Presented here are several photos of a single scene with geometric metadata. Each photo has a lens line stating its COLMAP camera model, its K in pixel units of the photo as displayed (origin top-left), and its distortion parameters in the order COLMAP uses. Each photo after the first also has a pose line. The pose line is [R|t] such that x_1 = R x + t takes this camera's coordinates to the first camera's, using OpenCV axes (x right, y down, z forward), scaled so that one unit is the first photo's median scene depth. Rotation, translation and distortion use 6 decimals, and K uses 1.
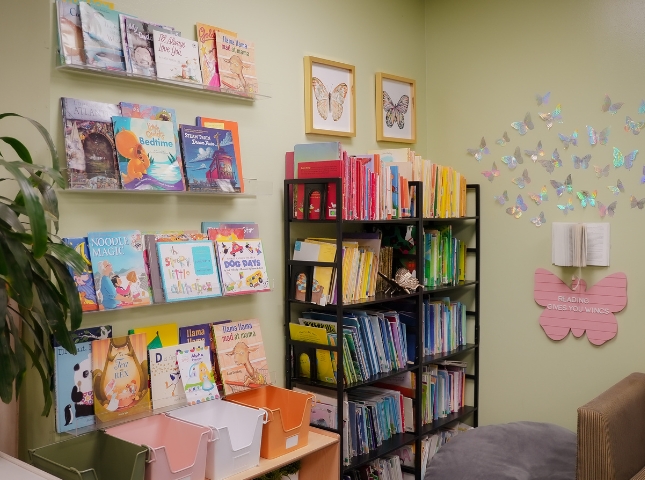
lens RADIAL K [[733.7, 0, 322.5], [0, 733.7, 240.0], [0, 0, 1]] dist [-0.133591, -0.000138]
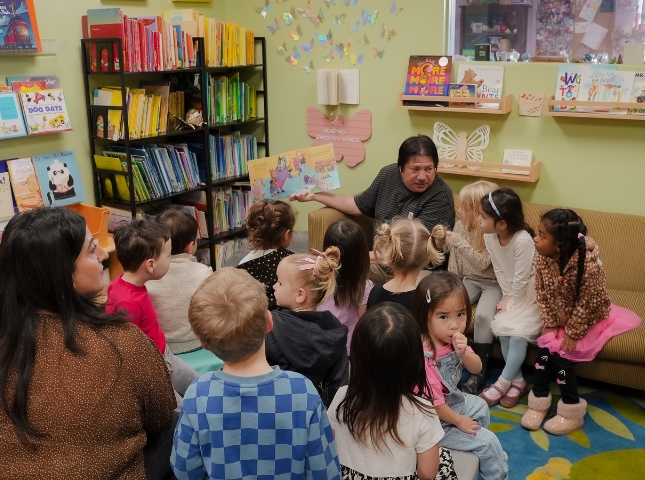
lens RADIAL K [[685.8, 0, 322.5], [0, 685.8, 240.0], [0, 0, 1]] dist [-0.097094, 0.053389]
pose [[0.989170, -0.044278, 0.139937, 0.170350], [0.010842, 0.972848, 0.231190, -0.010639], [-0.146374, -0.227169, 0.962792, -0.215968]]
